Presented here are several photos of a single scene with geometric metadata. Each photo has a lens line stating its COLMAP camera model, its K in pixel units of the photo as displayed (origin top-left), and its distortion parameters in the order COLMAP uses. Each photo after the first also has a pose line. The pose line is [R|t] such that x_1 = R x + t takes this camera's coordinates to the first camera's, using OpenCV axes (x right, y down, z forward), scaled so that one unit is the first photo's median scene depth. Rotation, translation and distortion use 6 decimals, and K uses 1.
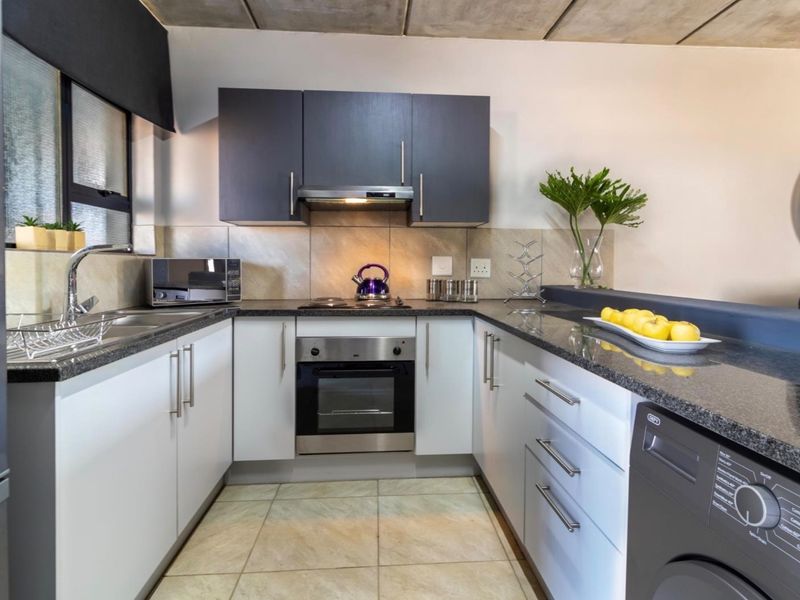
lens RADIAL K [[440.9, 0, 407.5], [0, 440.9, 274.1], [0, 0, 1]] dist [0.010388, 0.000090]
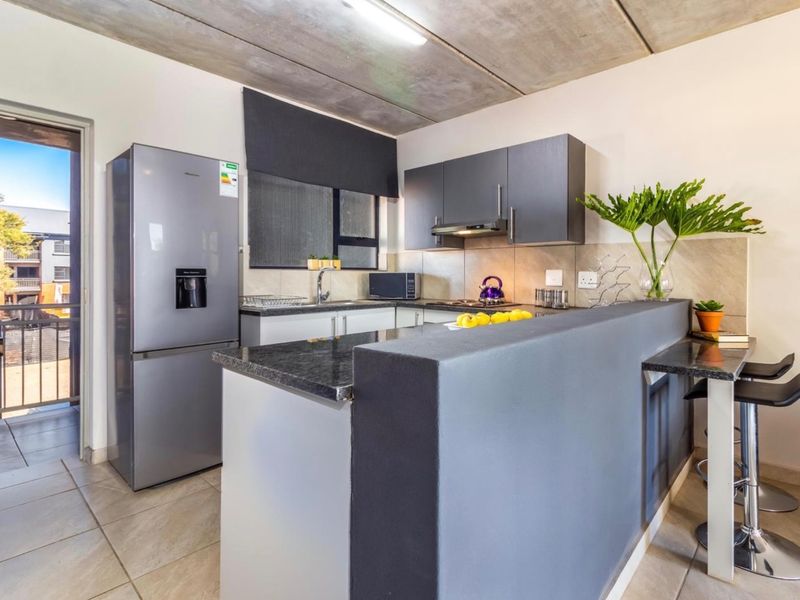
lens RADIAL K [[423.4, 0, 400.3], [0, 423.4, 277.7], [0, 0, 1]] dist [0.018331, -0.000218]
pose [[0.670703, 0.005230, -0.741708, 0.694308], [-0.018131, 0.999792, -0.009345, -0.000657], [0.741504, 0.019716, 0.670658, -0.074942]]
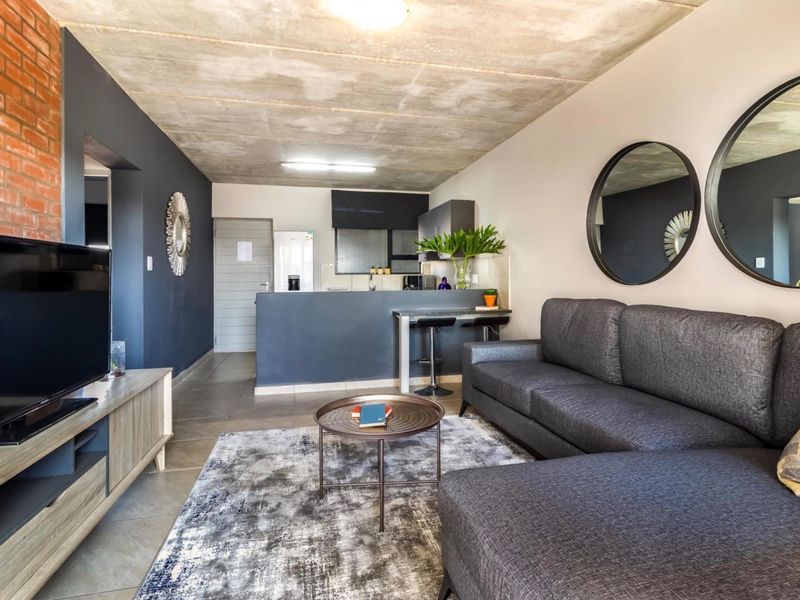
lens RADIAL K [[423.4, 0, 400.3], [0, 423.4, 277.7], [0, 0, 1]] dist [0.018331, -0.000218]
pose [[0.151798, 0.000254, -0.988412, 2.119353], [-0.014159, 0.999898, -0.001918, -0.011237], [0.988310, 0.014286, 0.151786, 0.429628]]
